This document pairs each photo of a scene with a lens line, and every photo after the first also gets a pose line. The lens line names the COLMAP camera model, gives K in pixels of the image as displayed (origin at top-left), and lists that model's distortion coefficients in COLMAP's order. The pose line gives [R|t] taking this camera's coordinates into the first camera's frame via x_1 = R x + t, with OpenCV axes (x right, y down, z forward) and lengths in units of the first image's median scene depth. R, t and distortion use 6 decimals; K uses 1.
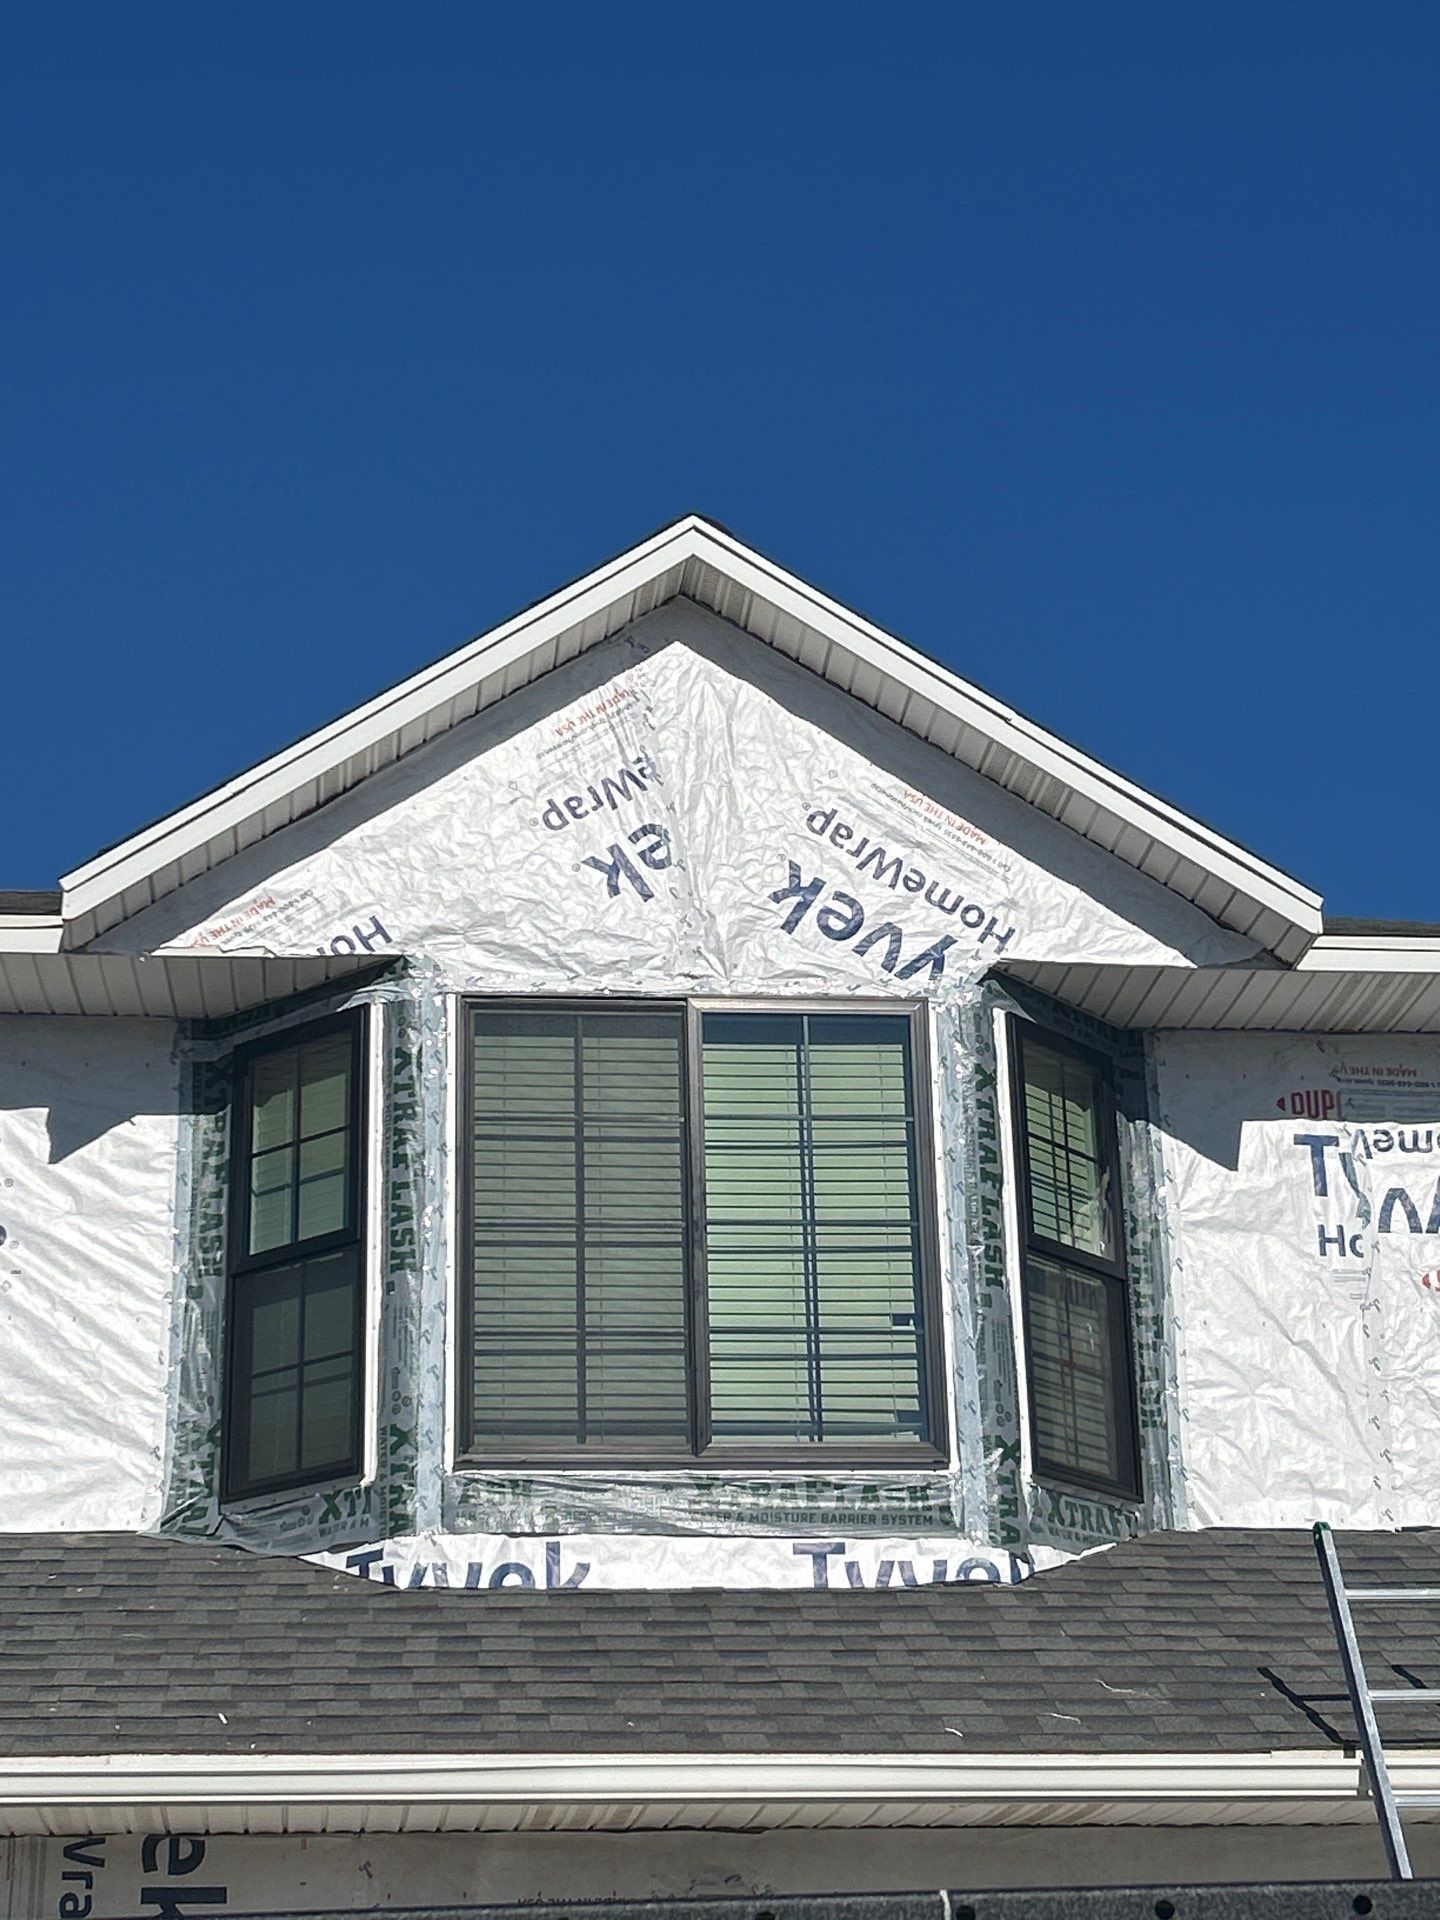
lens RADIAL K [[3481.4, 0, 720.0], [0, 3481.4, 960.0], [0, 0, 1]] dist [0.324446, -2.521769]
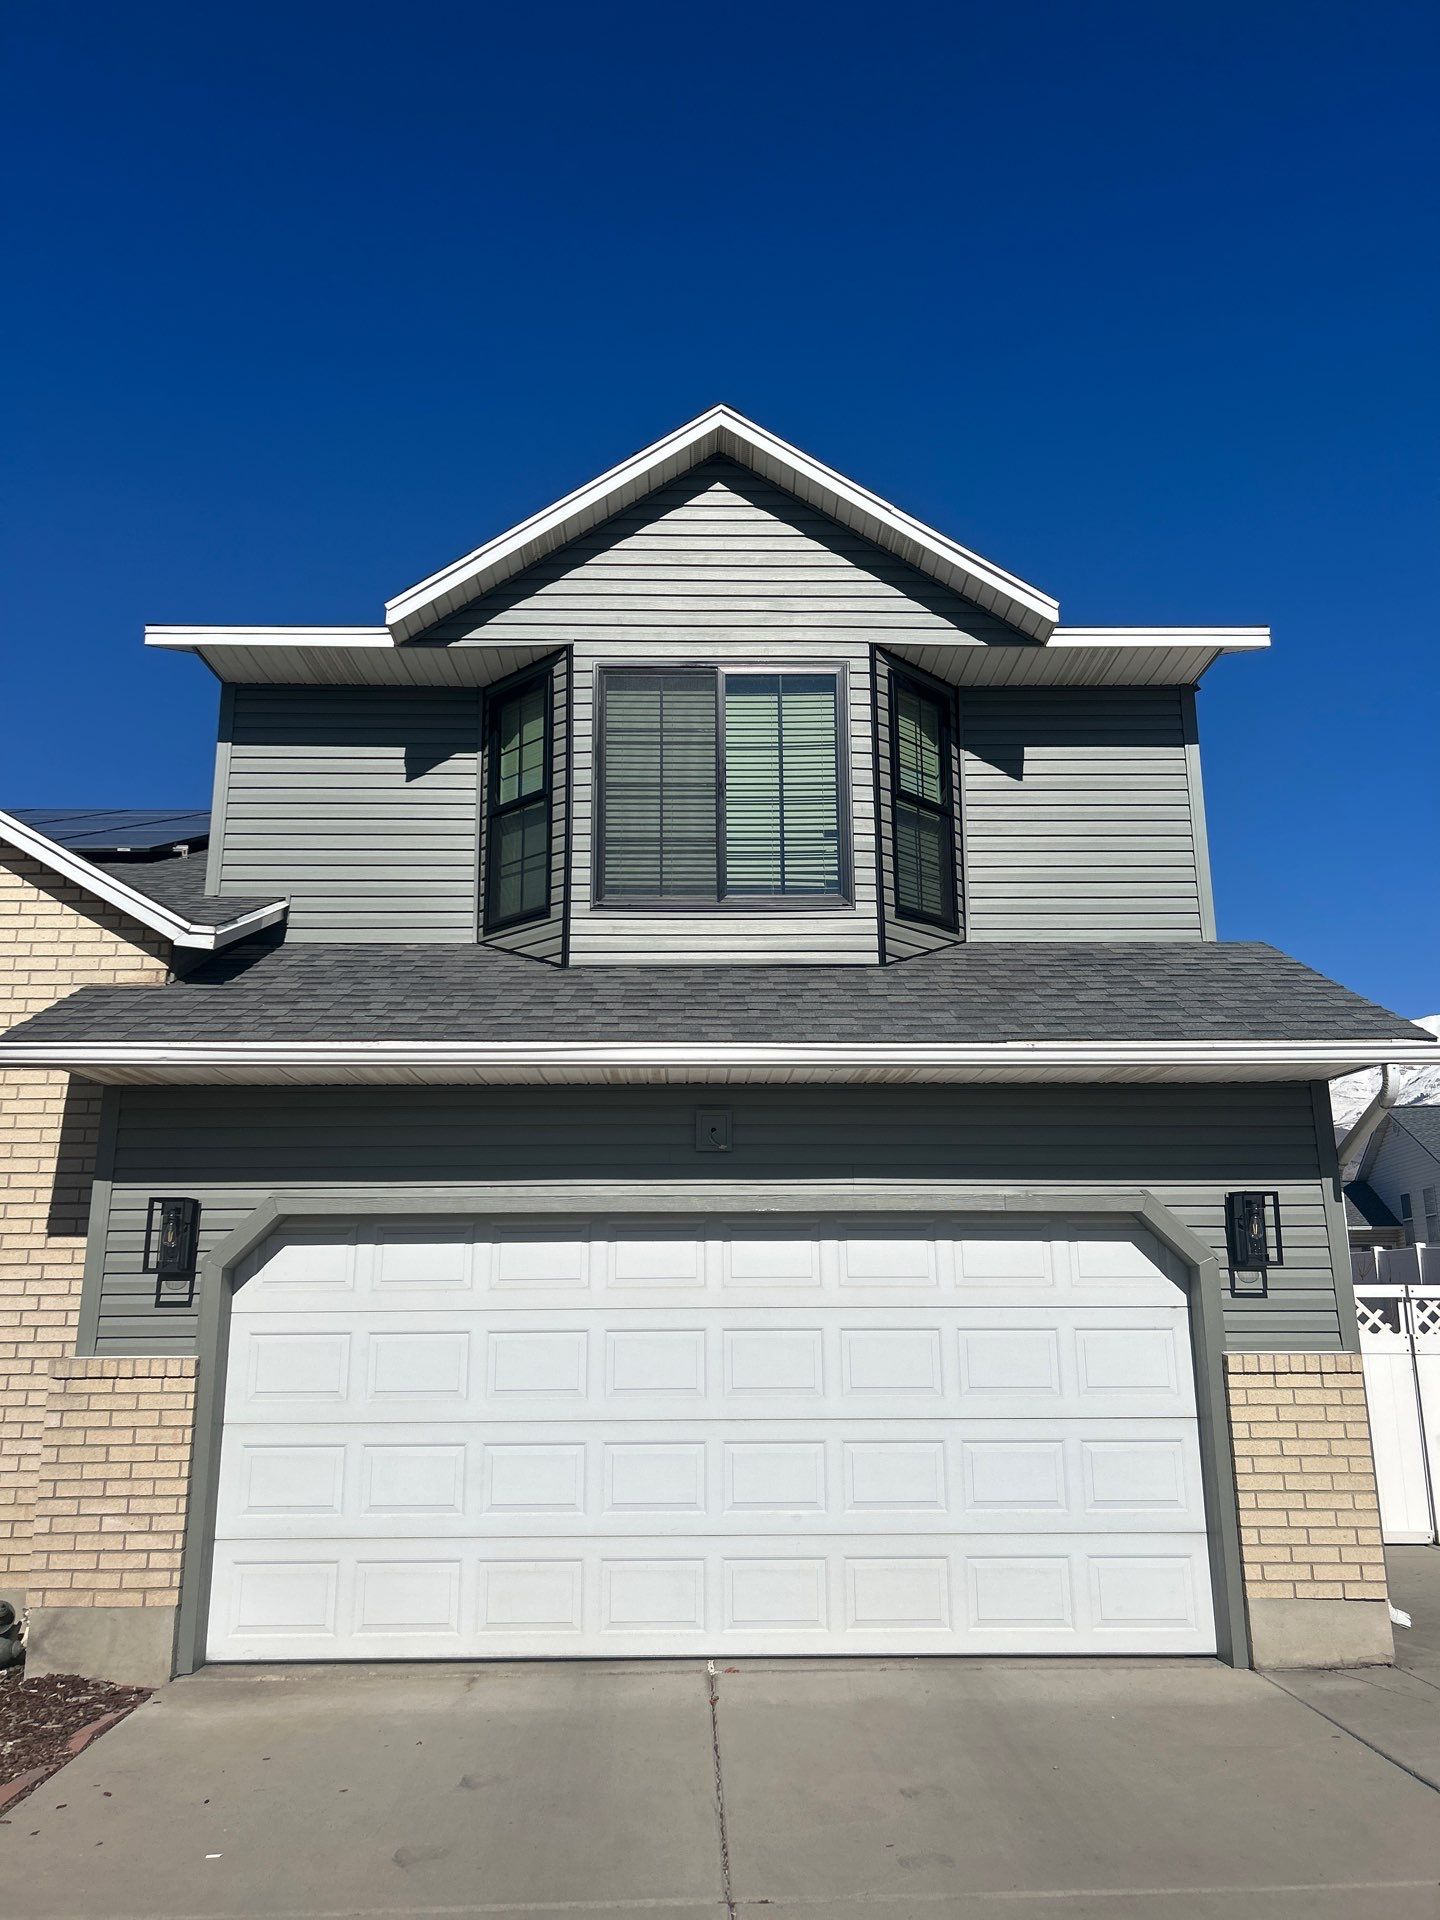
lens RADIAL K [[1365.0, 0, 722.0], [0, 1365.0, 995.8], [0, 0, 1]] dist [0.029952, -0.001950]
pose [[0.995515, -0.000552, -0.094598, 0.064077], [0.014578, 0.988933, 0.147646, 0.079071], [0.093470, -0.148363, 0.984506, 0.244631]]
